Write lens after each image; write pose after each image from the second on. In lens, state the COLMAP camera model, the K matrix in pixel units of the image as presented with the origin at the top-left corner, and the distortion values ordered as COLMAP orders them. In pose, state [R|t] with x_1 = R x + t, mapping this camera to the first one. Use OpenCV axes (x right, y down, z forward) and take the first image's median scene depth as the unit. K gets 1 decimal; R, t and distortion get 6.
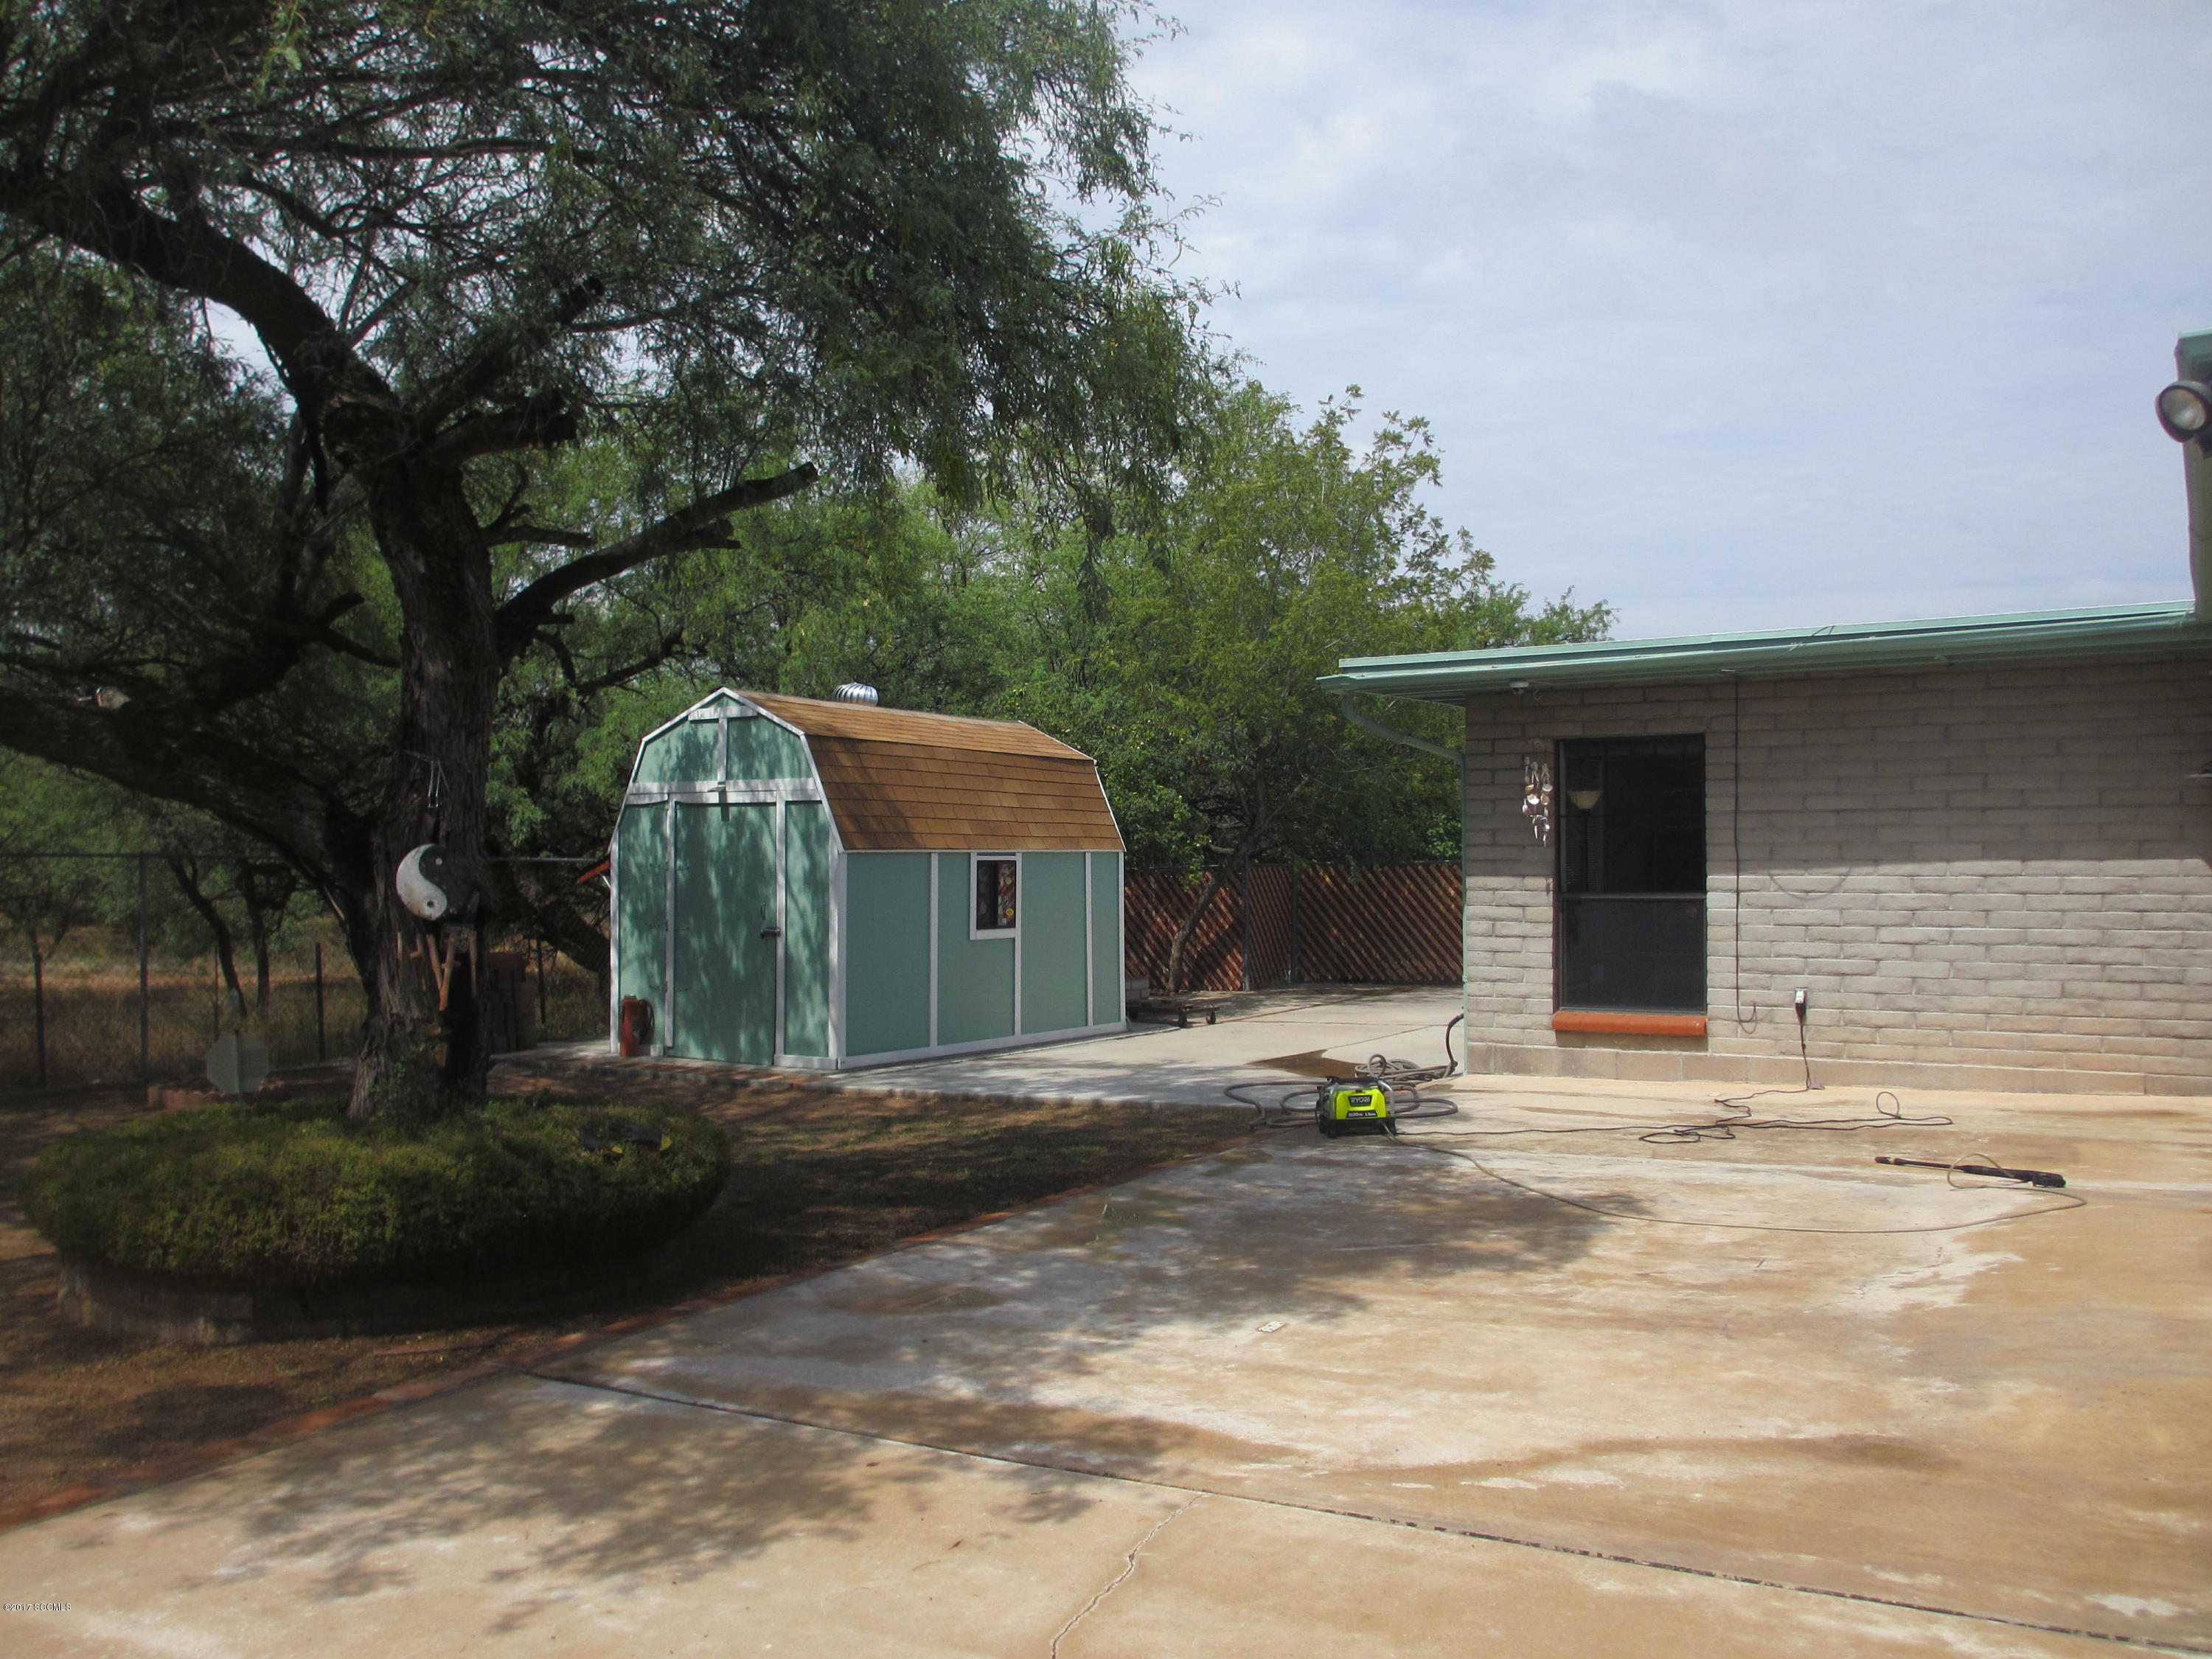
lens RADIAL K [[1879.2, 0, 1110.2], [0, 1879.2, 839.5], [0, 0, 1]] dist [-0.045079, 0.020411]
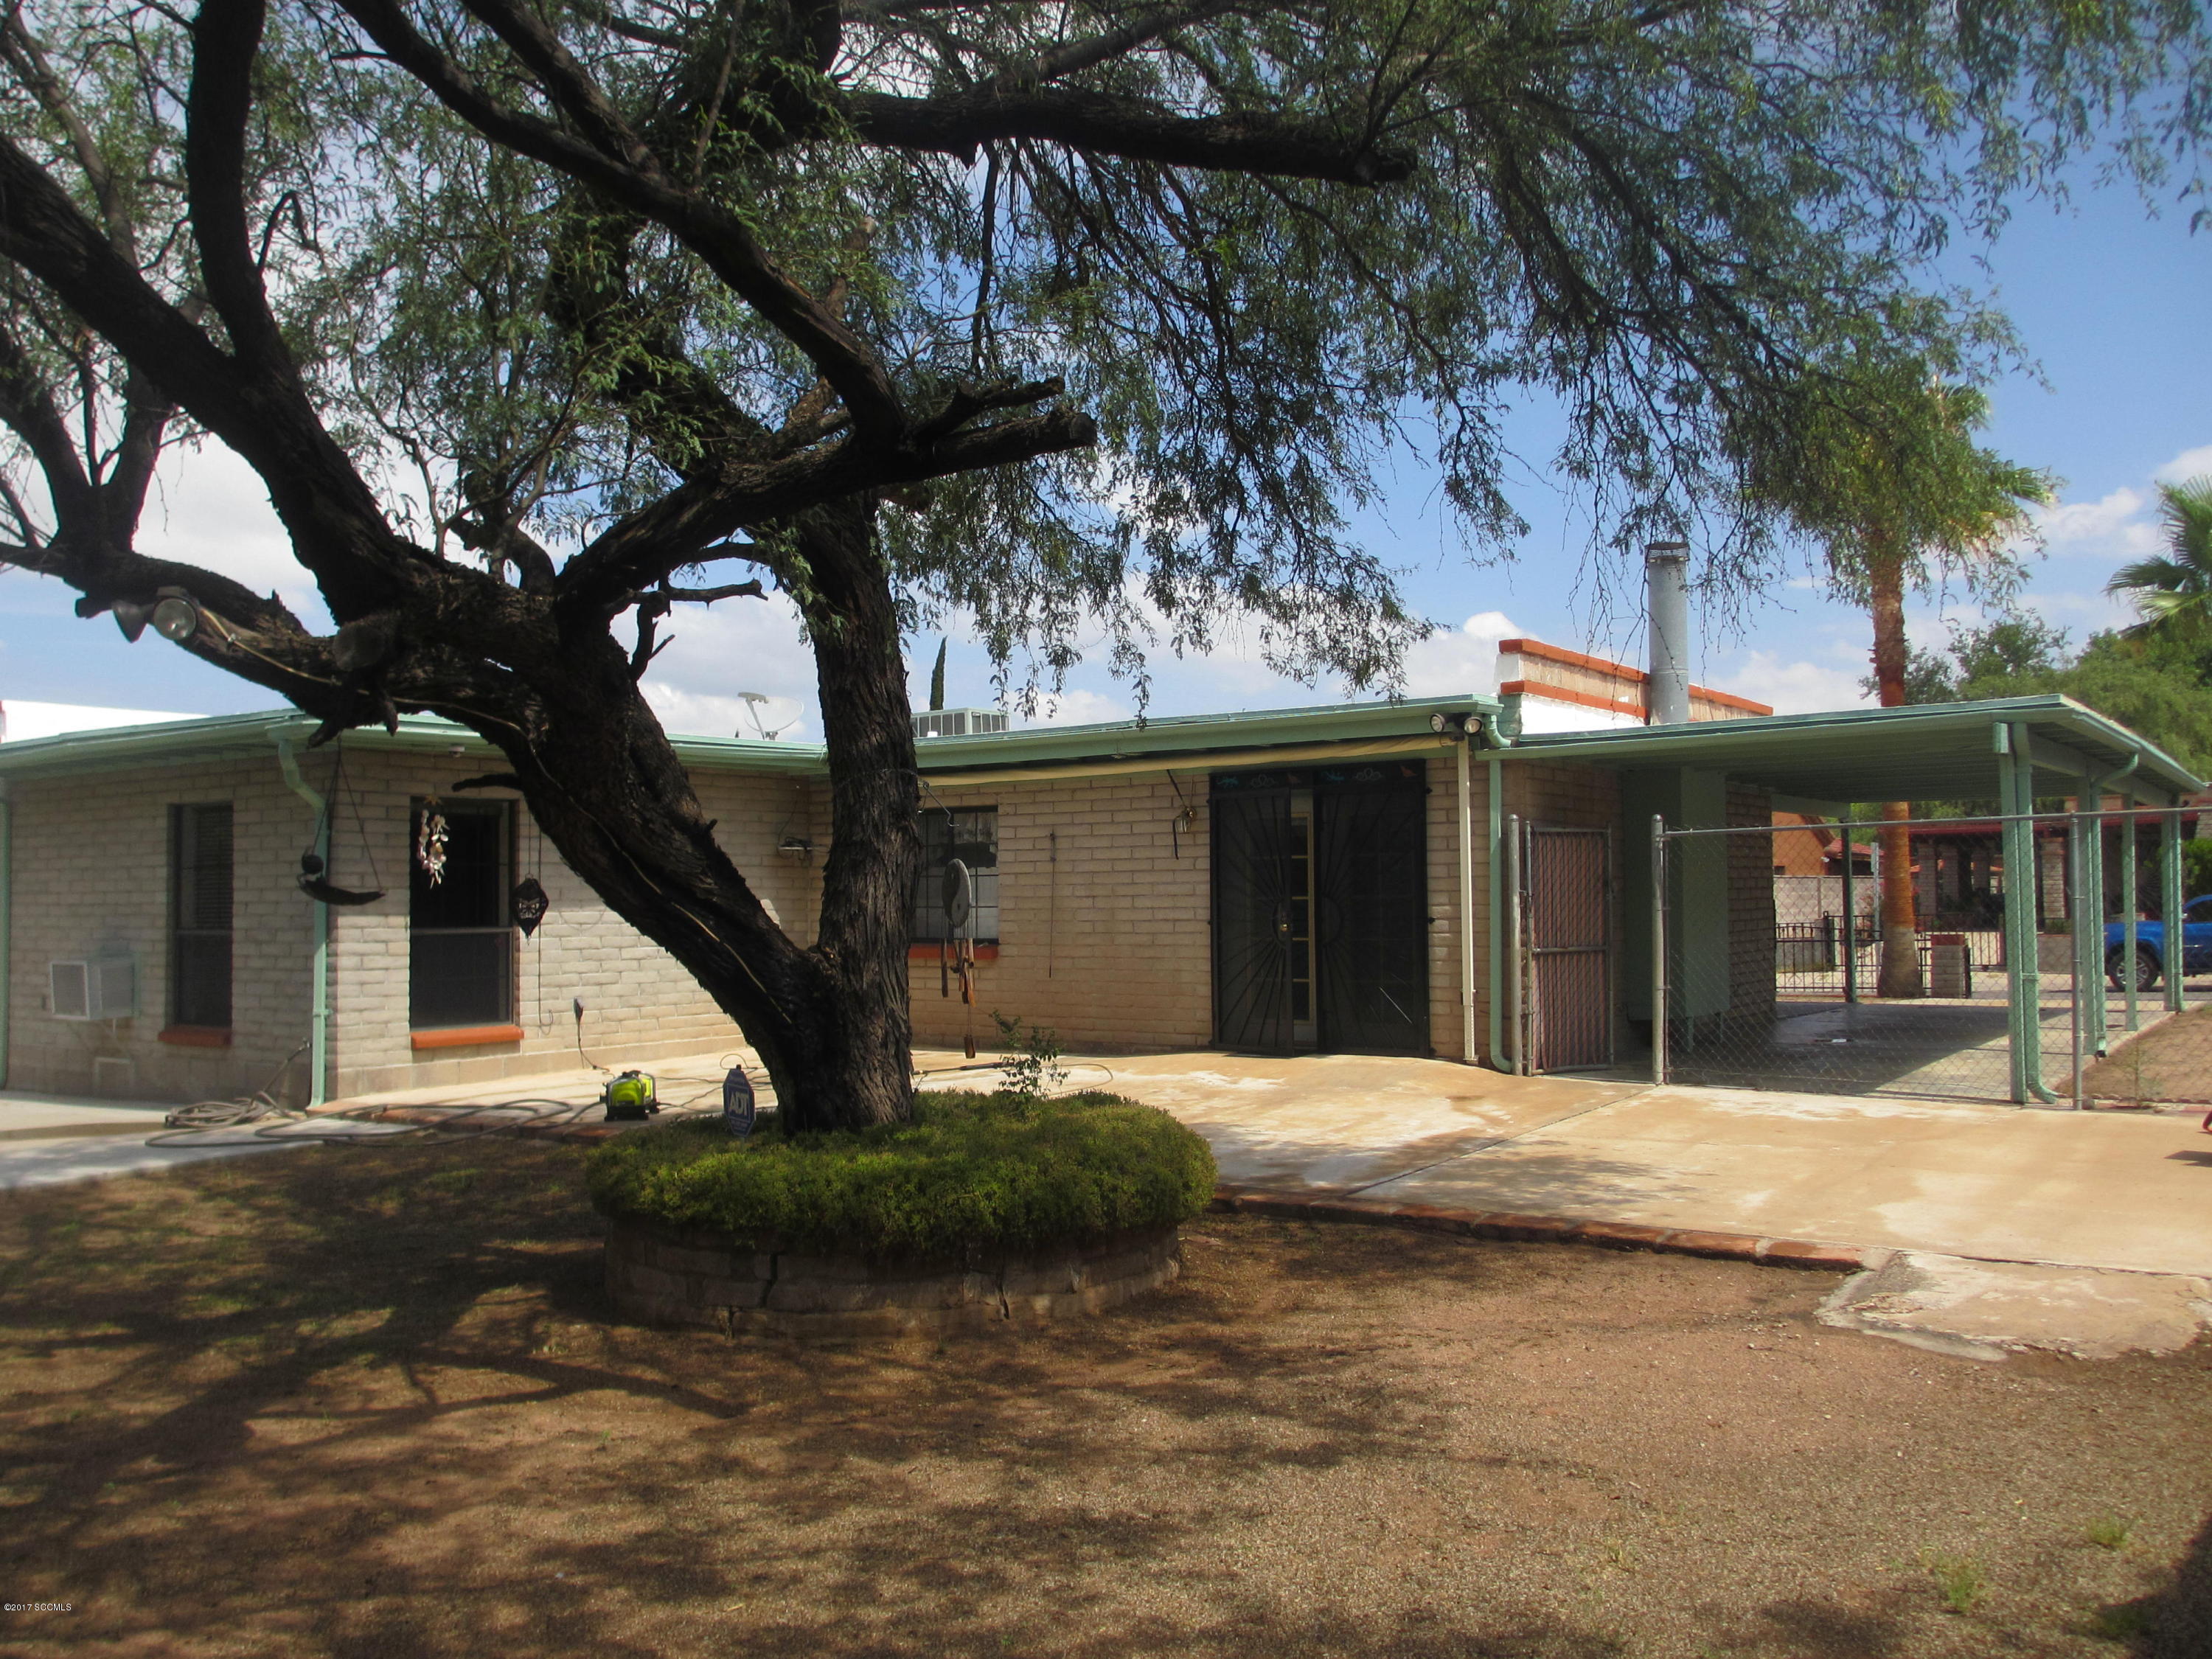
lens RADIAL K [[1879.2, 0, 1110.2], [0, 1879.2, 839.5], [0, 0, 1]] dist [-0.045079, 0.020411]
pose [[0.066212, 0.037077, 0.997116, -0.987573], [0.003382, 0.999295, -0.037383, 0.019715], [-0.997800, 0.005848, 0.066039, 0.555292]]
